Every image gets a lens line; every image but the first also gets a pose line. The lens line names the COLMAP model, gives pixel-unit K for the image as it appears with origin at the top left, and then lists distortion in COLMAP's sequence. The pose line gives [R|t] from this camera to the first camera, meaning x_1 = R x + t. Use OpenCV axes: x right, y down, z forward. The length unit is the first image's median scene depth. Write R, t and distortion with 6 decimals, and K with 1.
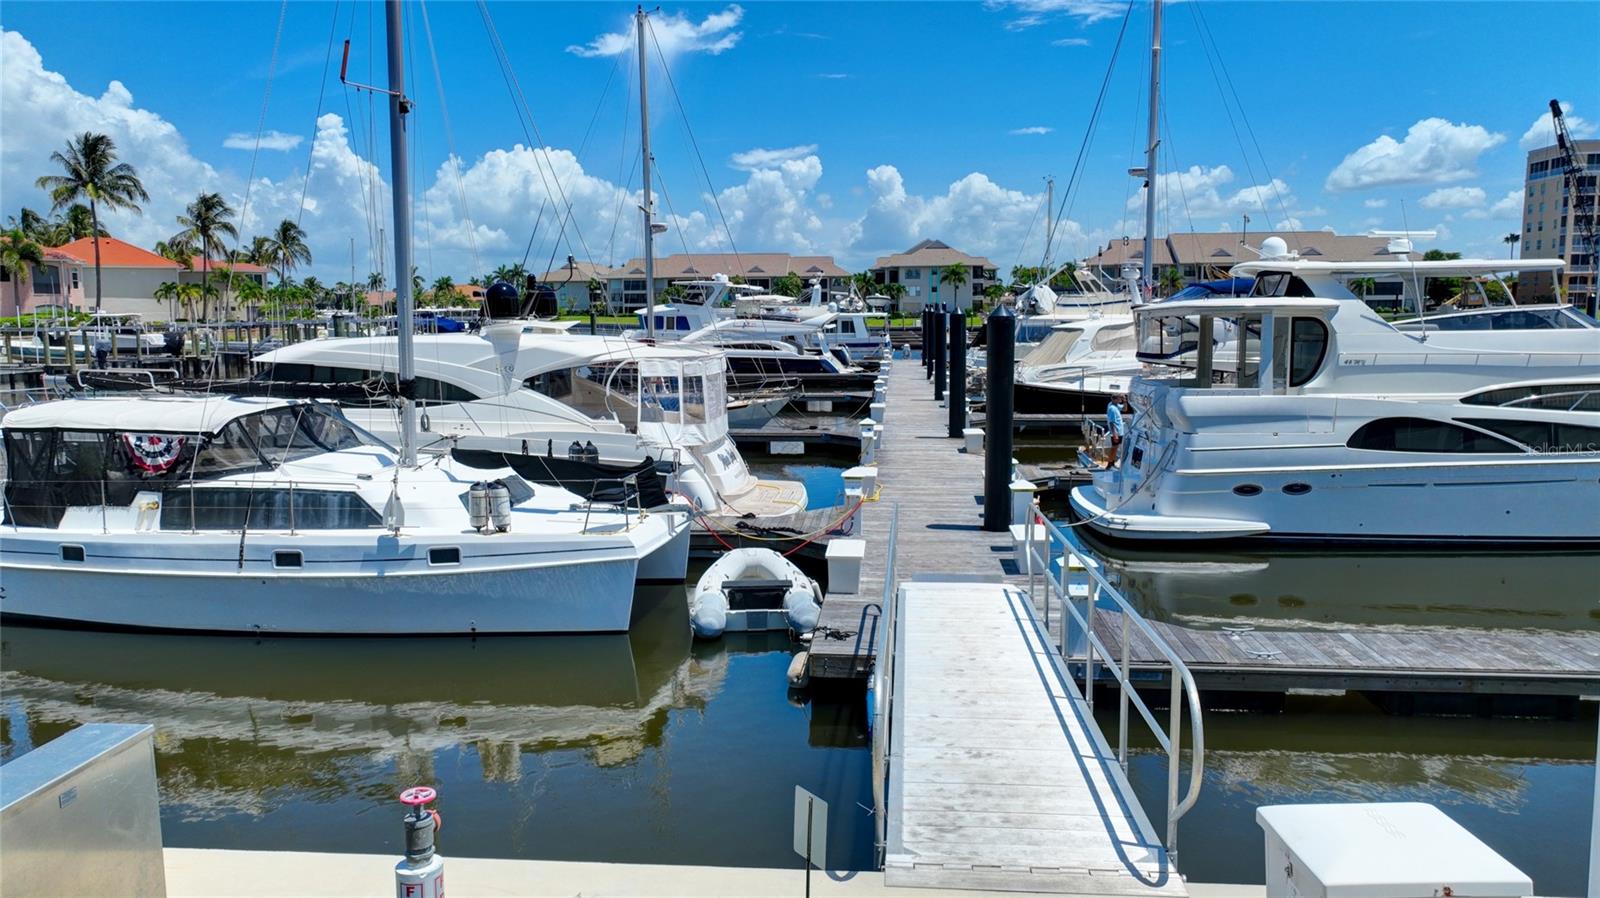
lens RADIAL K [[1126.0, 0, 800.0], [0, 1126.0, 449.0], [0, 0, 1]] dist [0.005269, 0.001897]
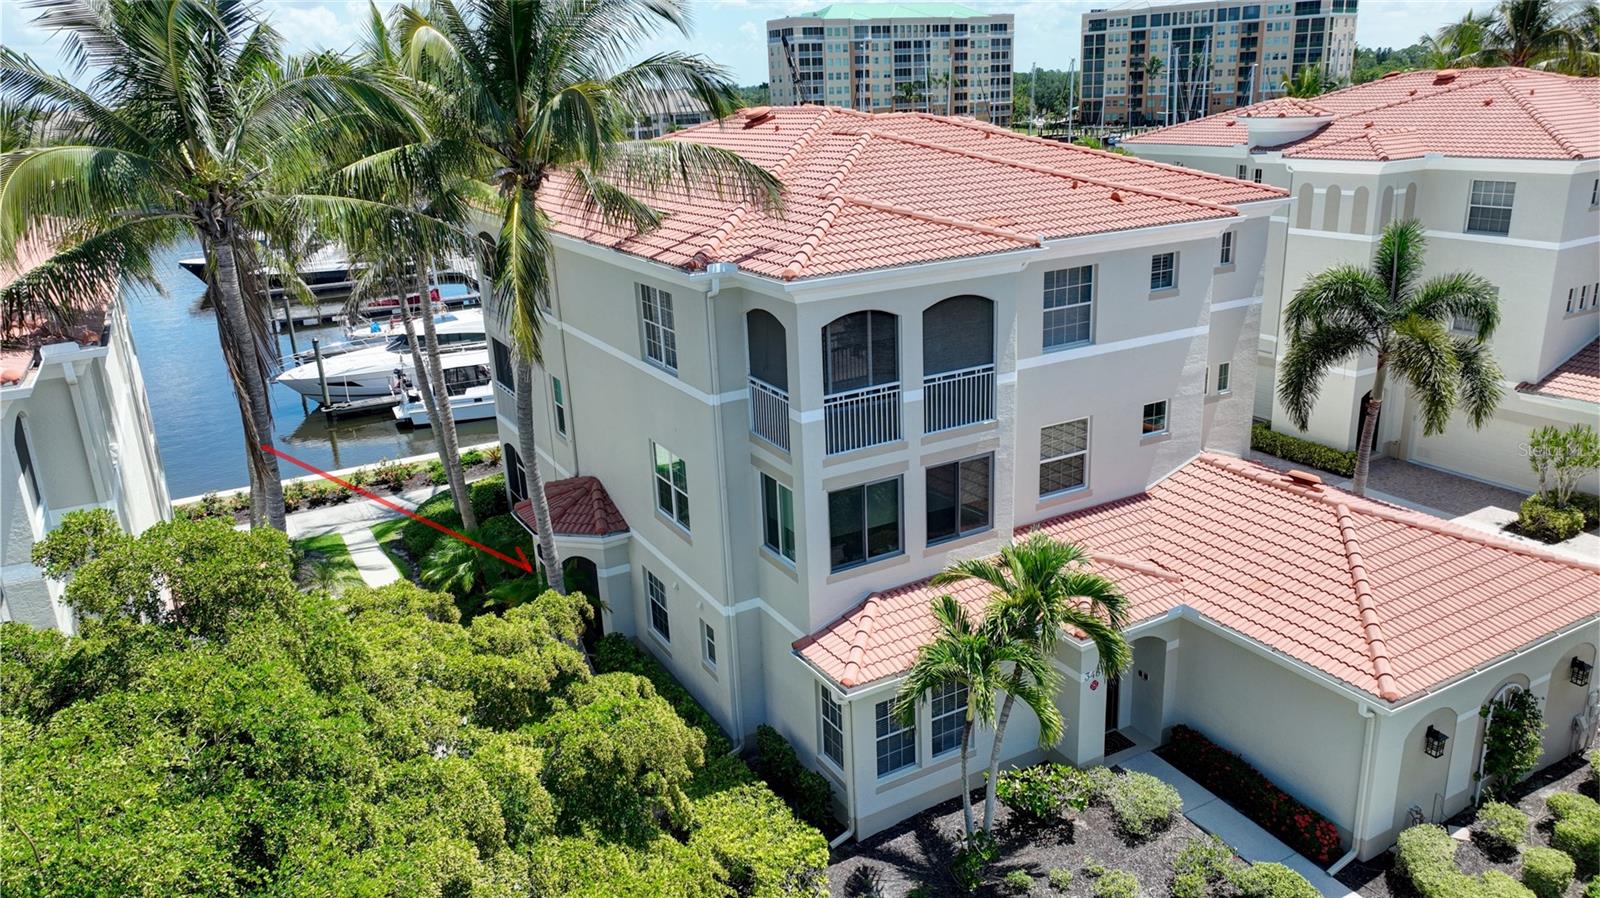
lens RADIAL K [[1126.0, 0, 800.0], [0, 1126.0, 449.0], [0, 0, 1]] dist [0.005269, 0.001897]
pose [[0.828620, -0.196575, 0.524163, -0.326868], [0.104405, 0.974158, 0.200287, -0.069231], [-0.549989, -0.111237, 0.827731, -0.494135]]
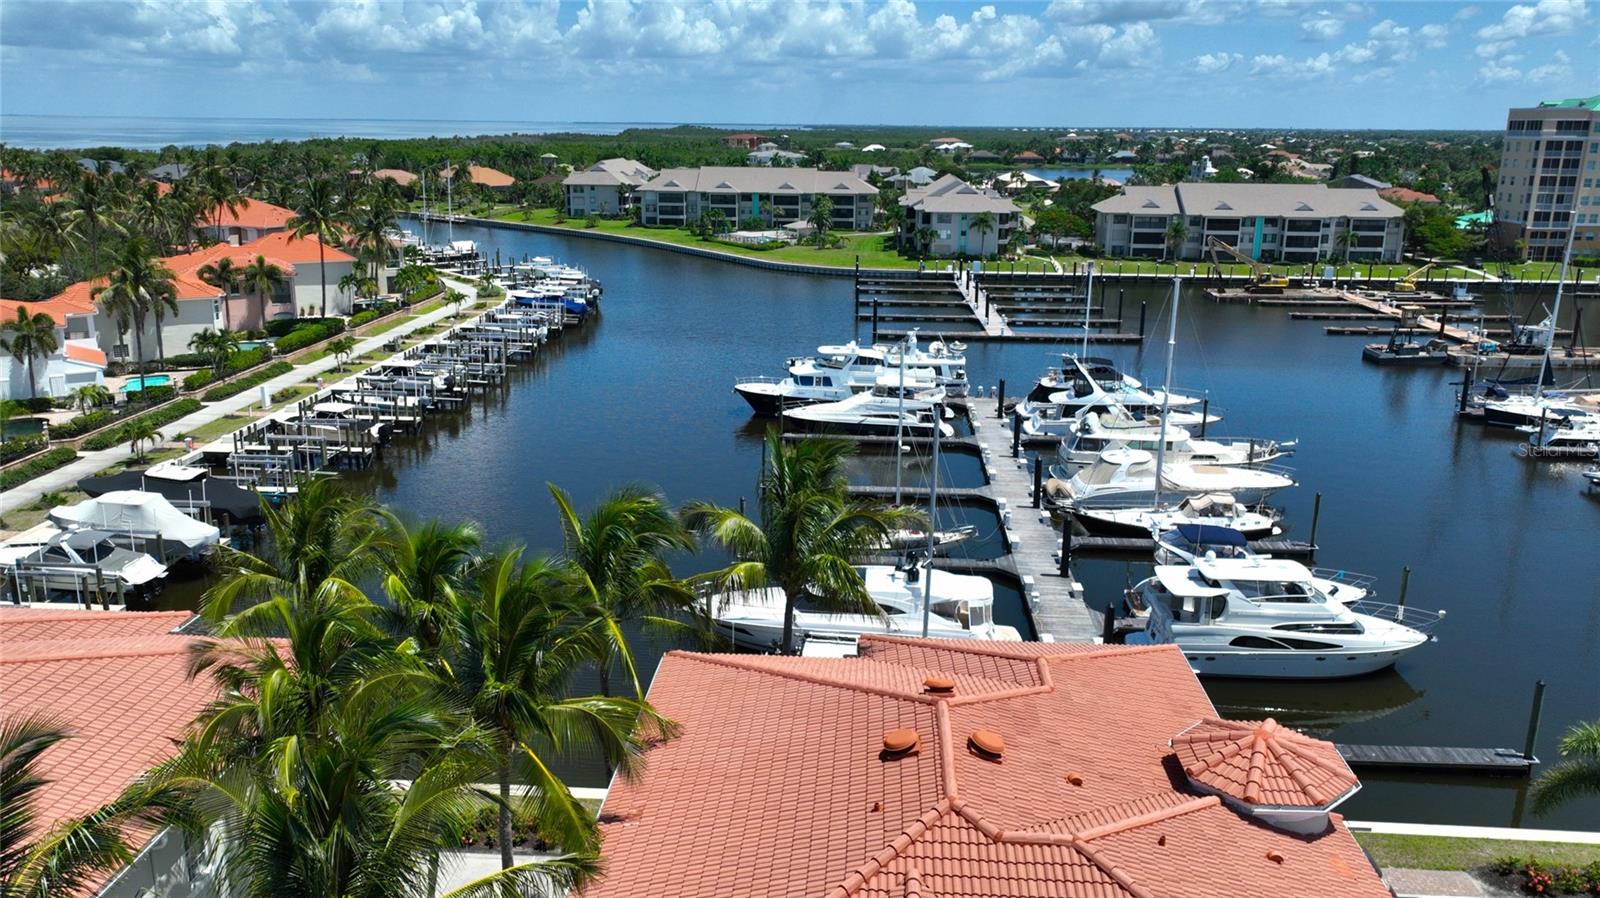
lens RADIAL K [[1212.3, 0, 800.0], [0, 1212.3, 449.0], [0, 0, 1]] dist [0.006497, 0.000567]
pose [[0.999586, 0.010887, 0.026637, -0.160411], [-0.014416, 0.990590, 0.136104, -0.211693], [-0.024905, -0.136432, 0.990336, -0.455889]]
